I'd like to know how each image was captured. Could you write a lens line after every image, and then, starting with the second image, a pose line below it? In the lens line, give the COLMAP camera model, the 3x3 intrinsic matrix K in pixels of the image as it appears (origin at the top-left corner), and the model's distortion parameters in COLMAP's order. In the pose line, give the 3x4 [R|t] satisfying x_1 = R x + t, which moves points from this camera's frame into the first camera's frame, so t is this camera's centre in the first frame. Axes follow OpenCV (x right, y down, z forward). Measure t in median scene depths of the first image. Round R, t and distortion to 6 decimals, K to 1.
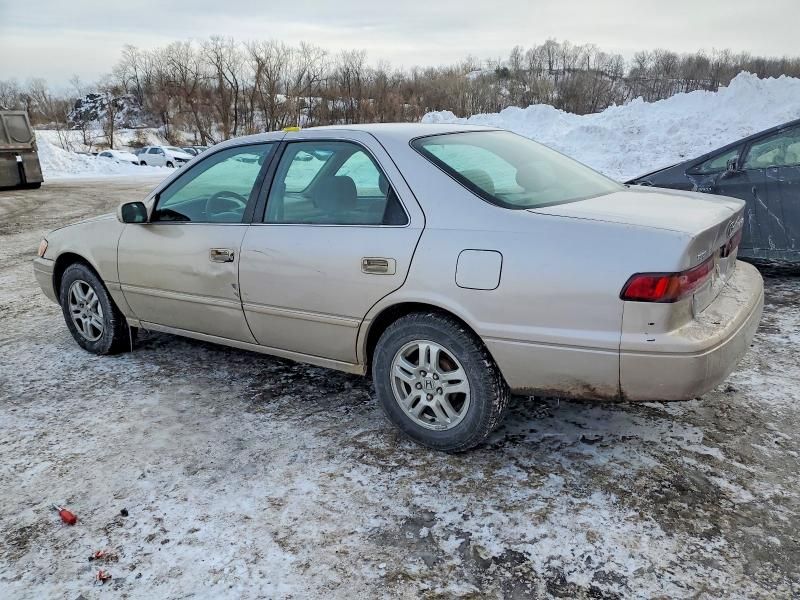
lens RADIAL K [[632.9, 0, 401.2], [0, 632.9, 303.2], [0, 0, 1]] dist [0.004443, 0.005133]
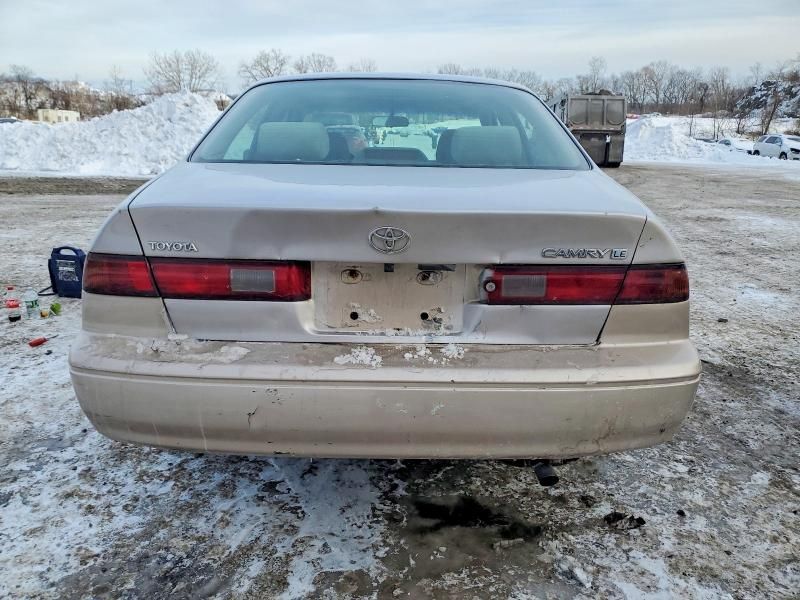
lens RADIAL K [[632.9, 0, 406.8], [0, 632.9, 298.7], [0, 0, 1]] dist [0.004443, 0.005133]
pose [[0.564704, 0.243669, -0.788502, 0.930709], [-0.237333, 0.963008, 0.127625, -0.132536], [0.790432, 0.115068, 0.601645, 0.655042]]
